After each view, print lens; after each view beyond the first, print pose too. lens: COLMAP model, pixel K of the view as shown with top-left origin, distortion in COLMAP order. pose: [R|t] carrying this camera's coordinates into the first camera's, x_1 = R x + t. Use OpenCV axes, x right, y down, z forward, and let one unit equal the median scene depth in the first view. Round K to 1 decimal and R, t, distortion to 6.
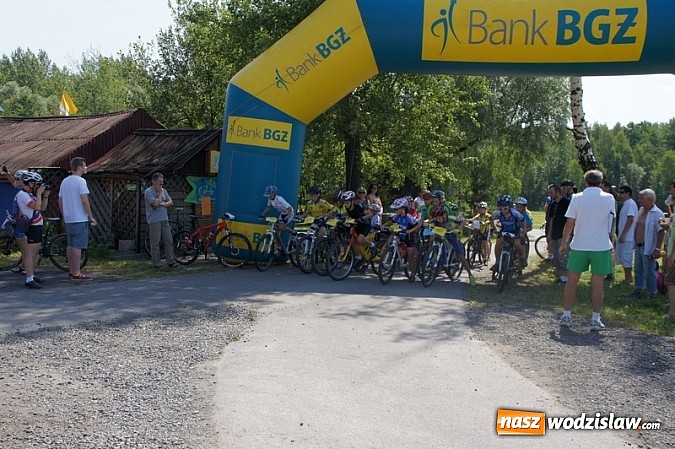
lens RADIAL K [[737.4, 0, 339.5], [0, 737.4, 224.9], [0, 0, 1]] dist [-0.070015, 0.373058]
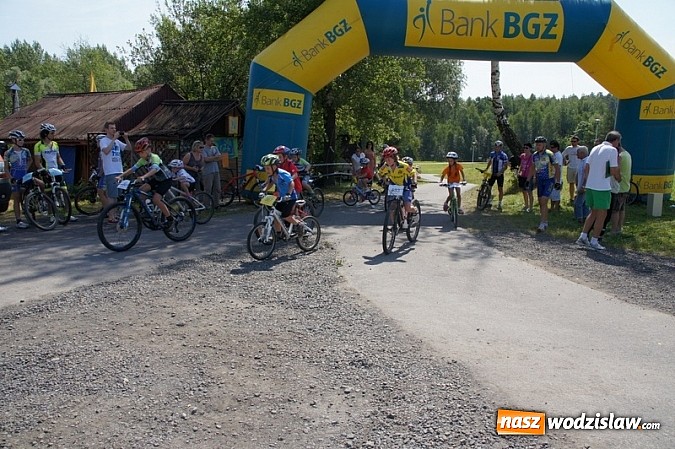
lens RADIAL K [[548.2, 0, 337.4], [0, 548.2, 226.6], [0, 0, 1]] dist [-0.181145, 0.199583]
pose [[0.990513, -0.030808, 0.133919, -0.140252], [0.017498, 0.994888, 0.099455, -0.001719], [-0.136298, -0.096168, 0.985989, 0.043197]]
